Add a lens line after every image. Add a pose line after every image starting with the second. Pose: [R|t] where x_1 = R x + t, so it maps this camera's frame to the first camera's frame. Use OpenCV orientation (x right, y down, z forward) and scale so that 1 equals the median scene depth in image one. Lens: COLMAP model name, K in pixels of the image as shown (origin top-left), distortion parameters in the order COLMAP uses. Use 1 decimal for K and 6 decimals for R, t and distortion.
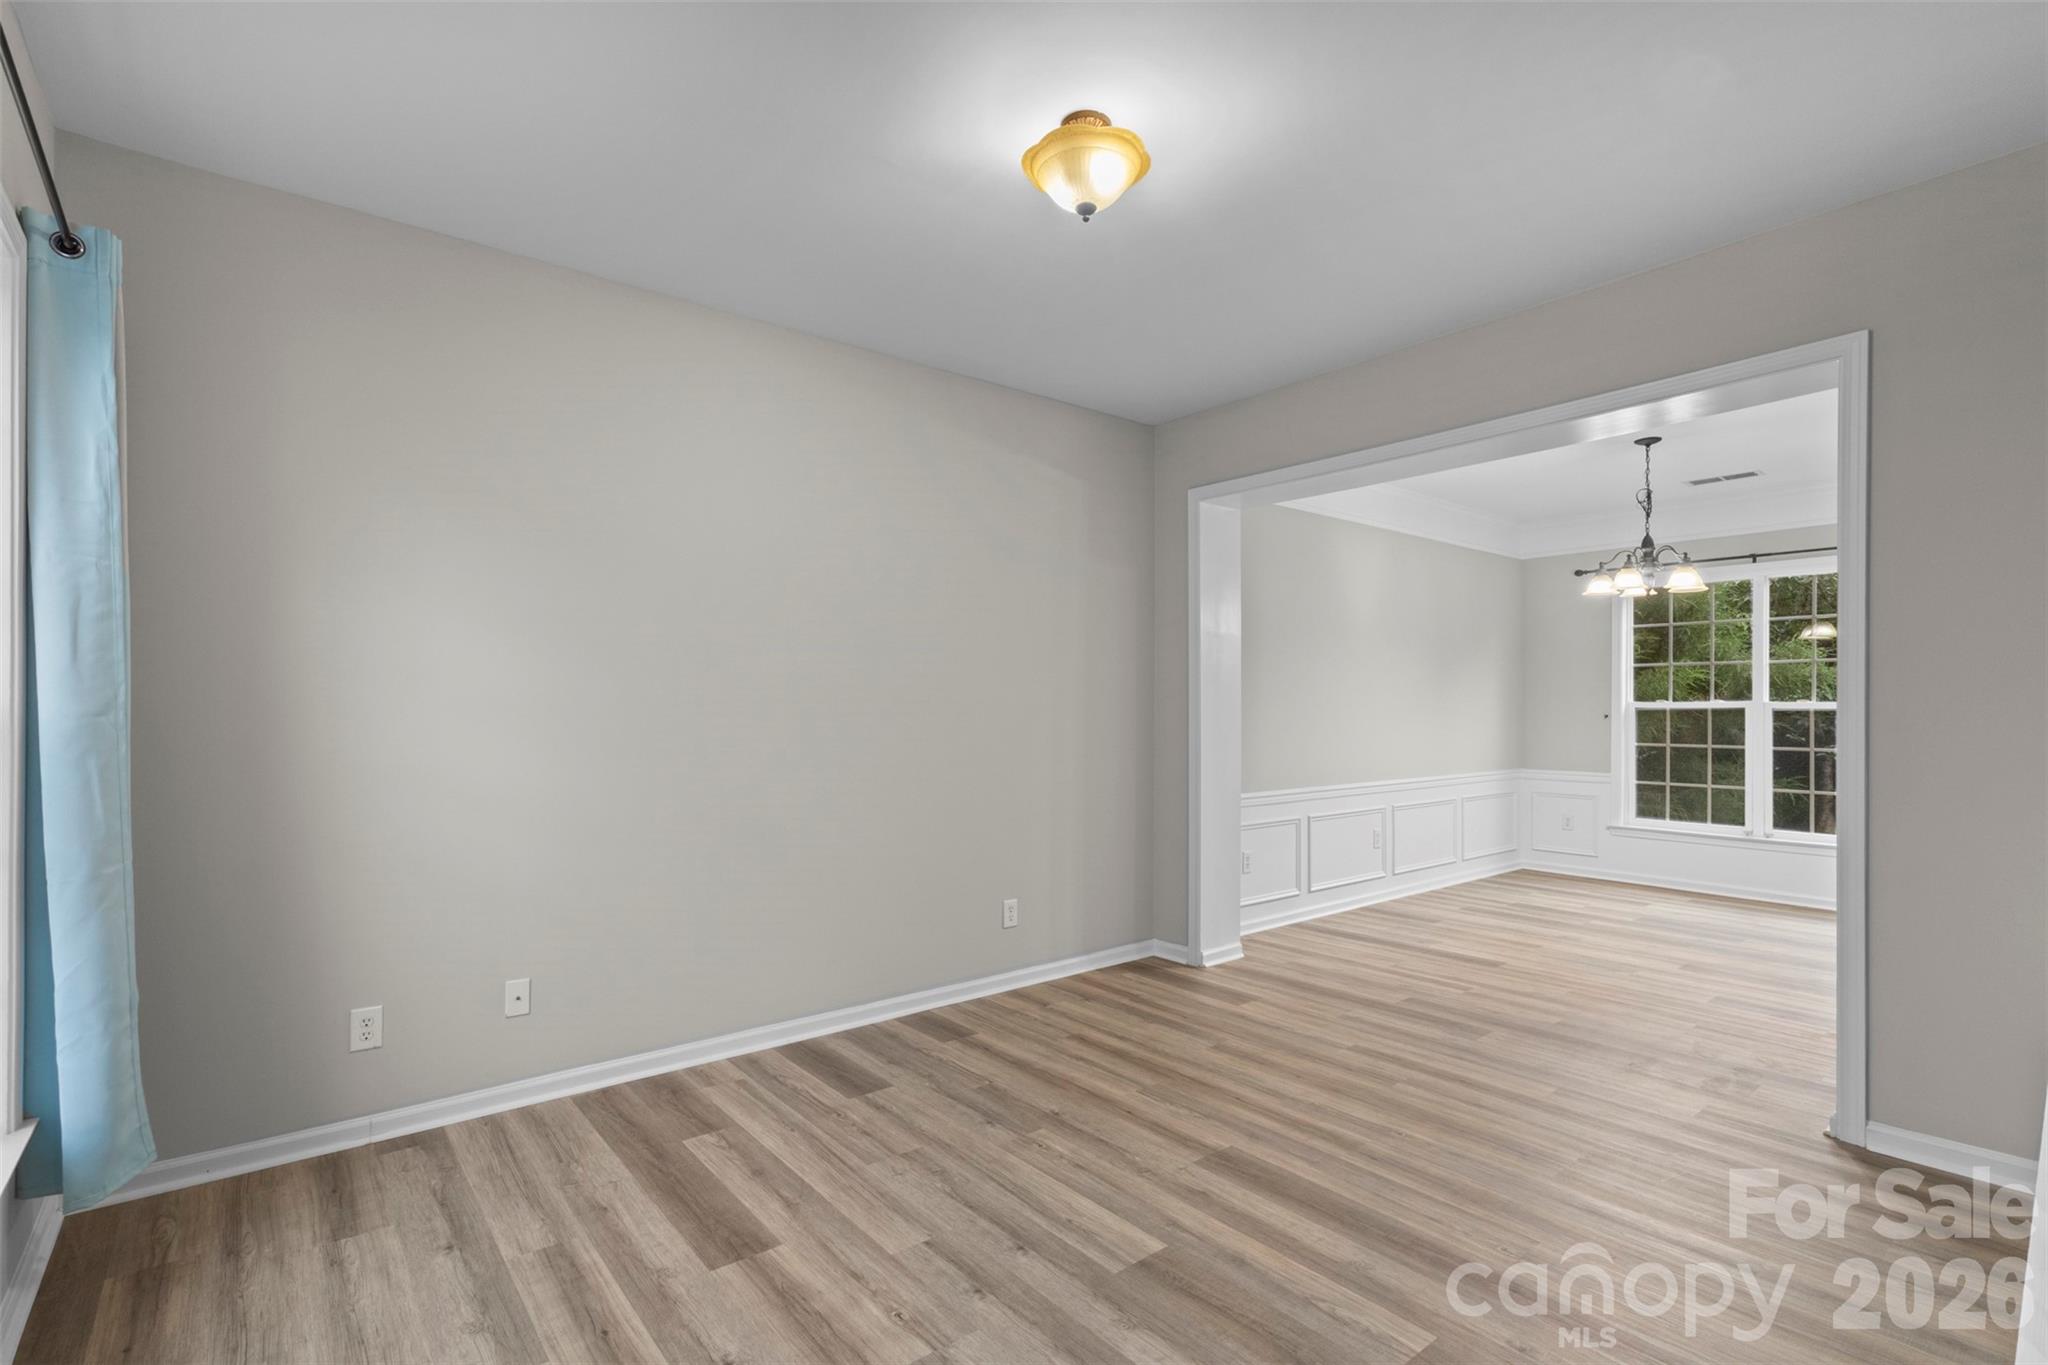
lens RADIAL K [[949.4, 0, 1020.8], [0, 949.4, 701.8], [0, 0, 1]] dist [0.004977, 0.000373]
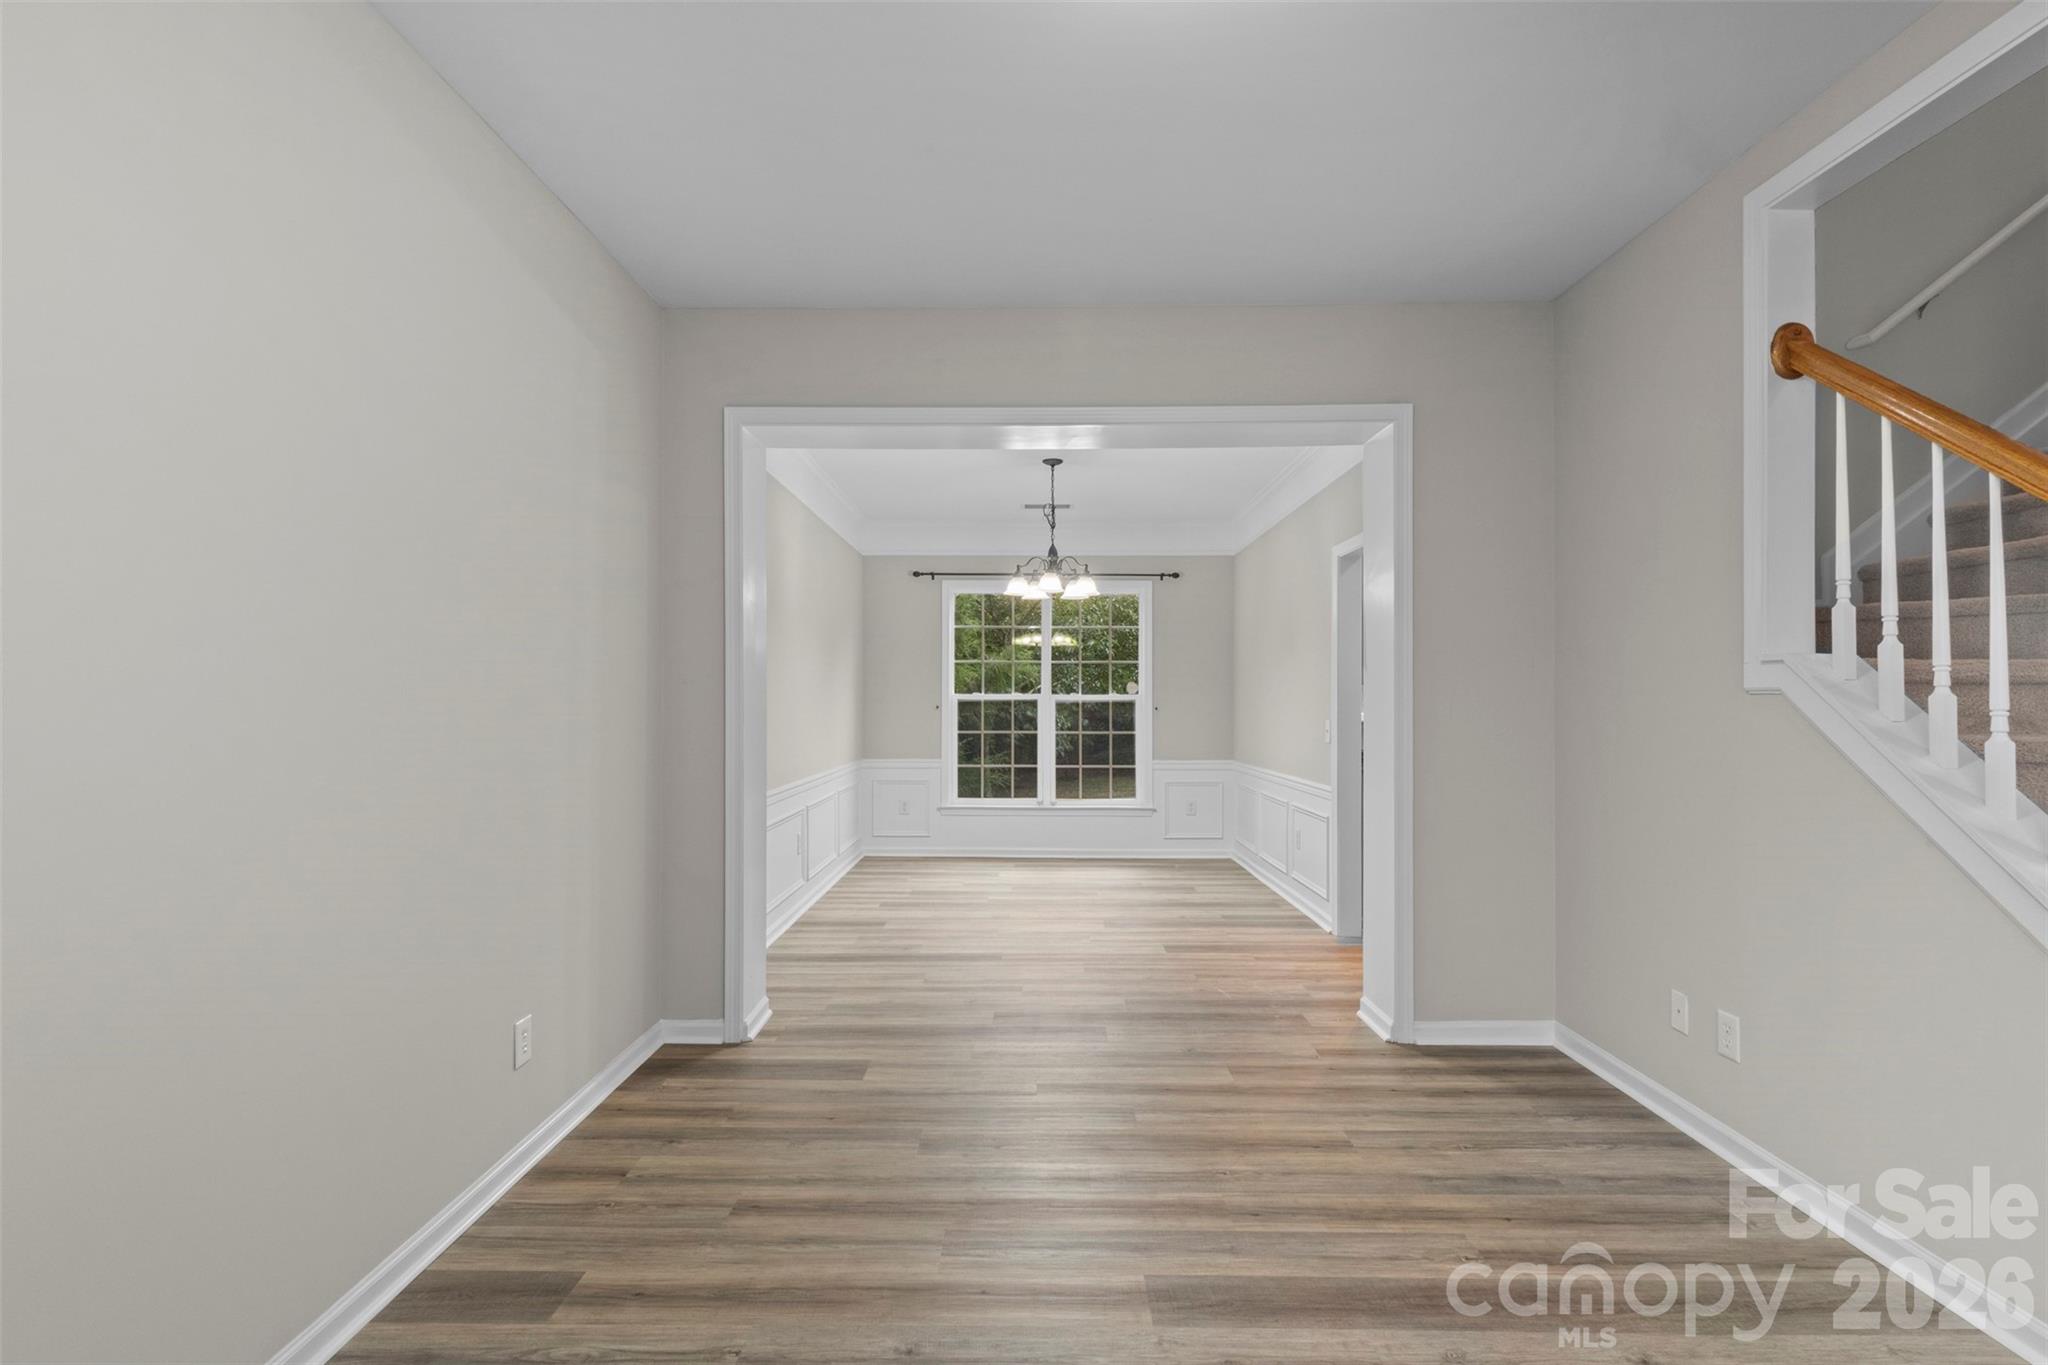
lens RADIAL K [[949.4, 0, 1017.7], [0, 949.4, 687.9], [0, 0, 1]] dist [0.004977, 0.000373]
pose [[0.639806, 0.010100, 0.768470, -0.194459], [-0.004328, 0.999945, -0.009539, 0.003535], [-0.768524, 0.002777, 0.639815, 0.268271]]
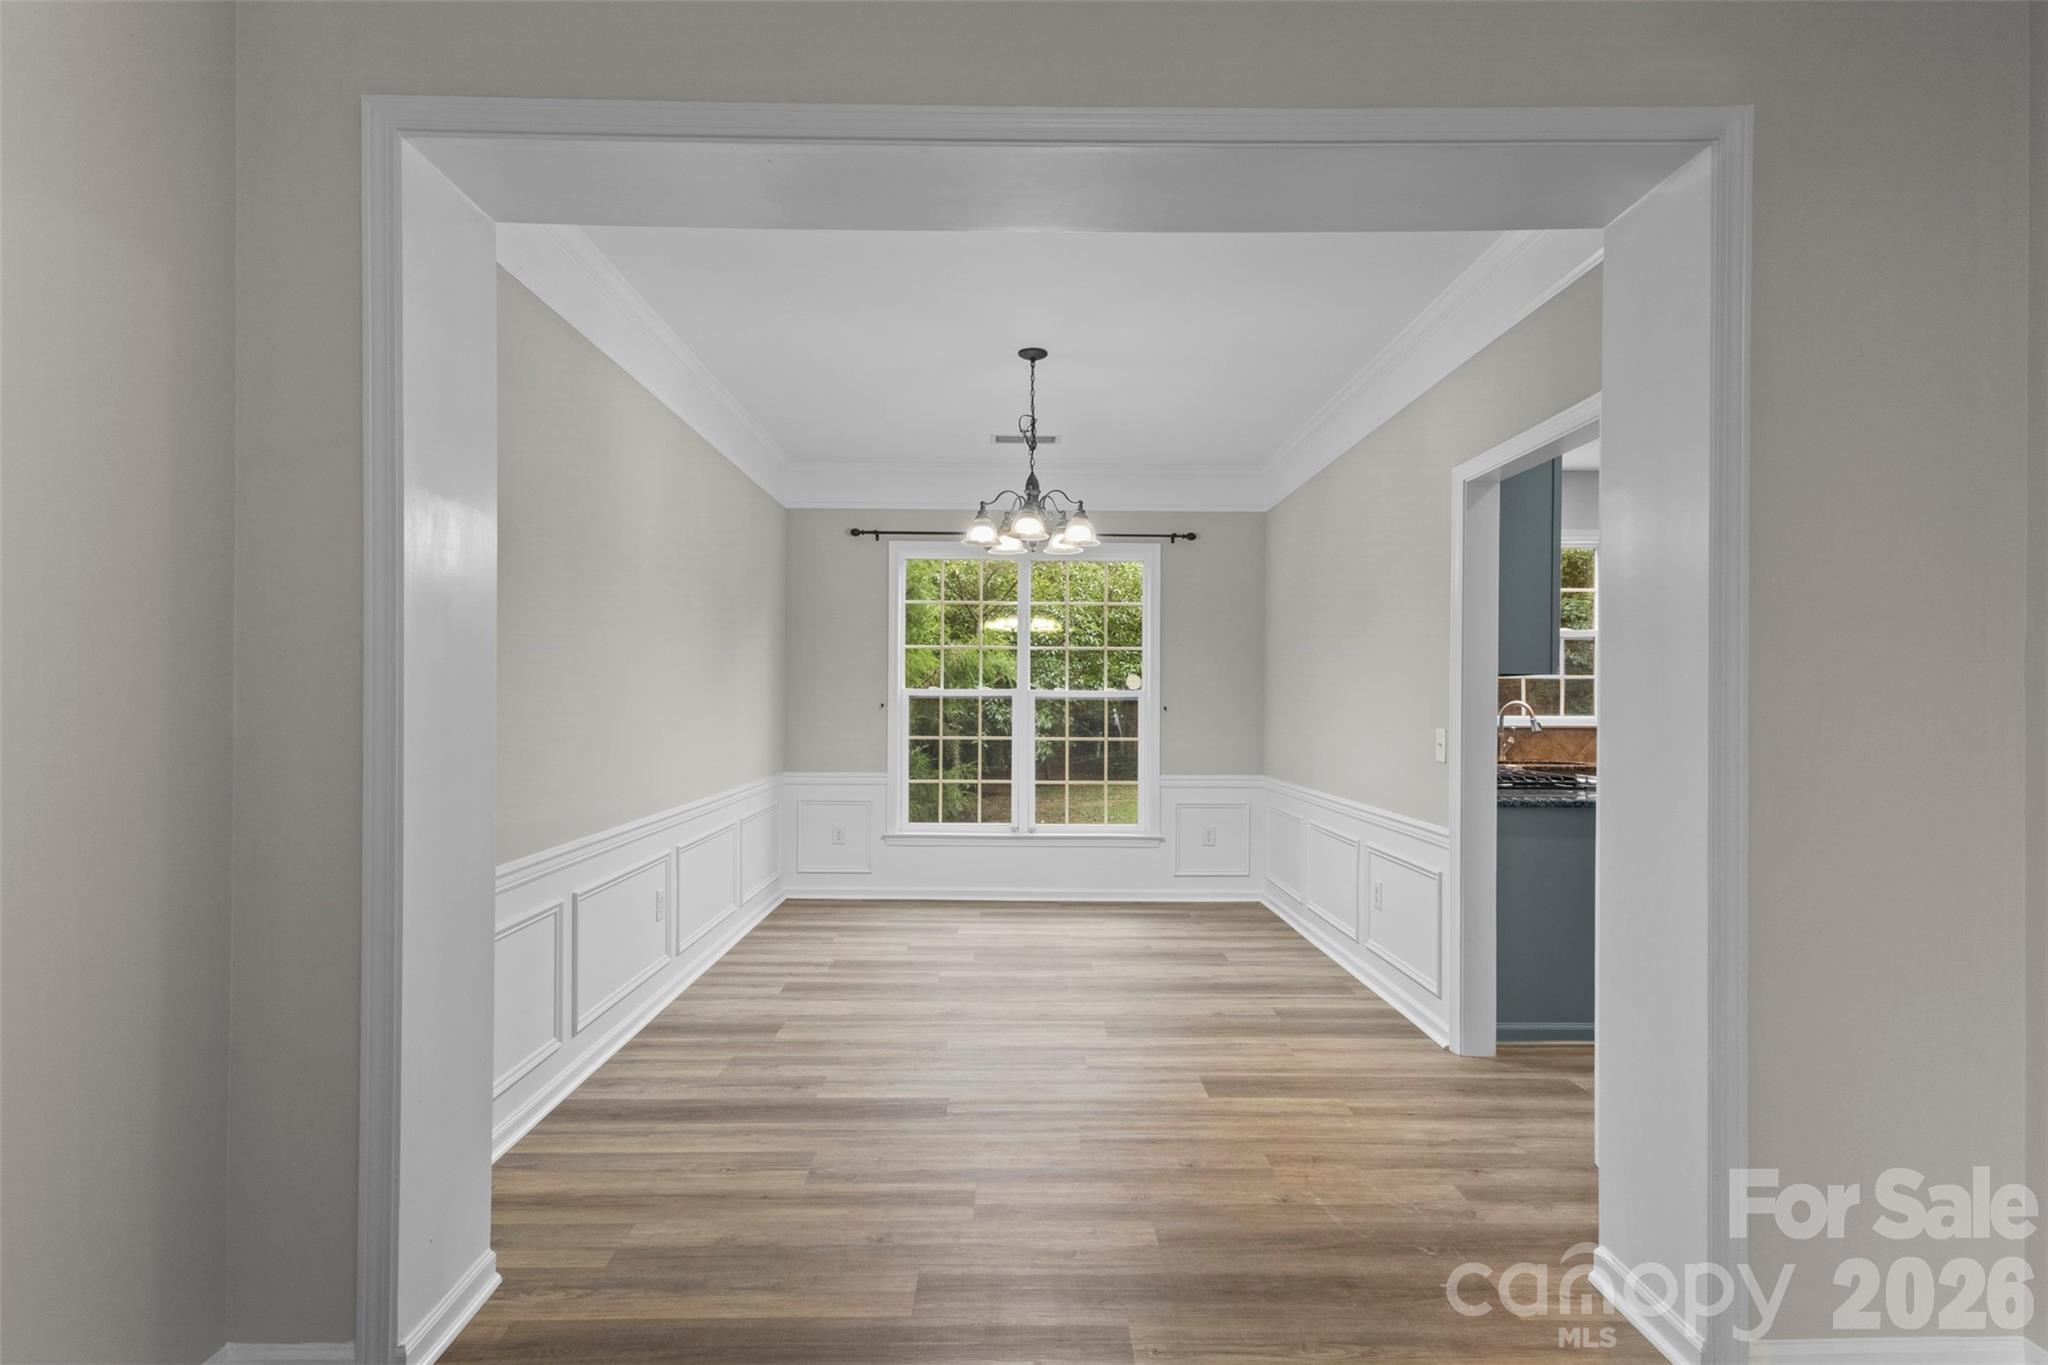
lens RADIAL K [[949.4, 0, 1019.6], [0, 949.4, 696.8], [0, 0, 1]] dist [0.004977, 0.000373]
pose [[0.621630, 0.002676, 0.783306, 0.036205], [-0.008739, 0.999956, 0.003519, 0.003998], [-0.783262, -0.009033, 0.621626, 0.445428]]
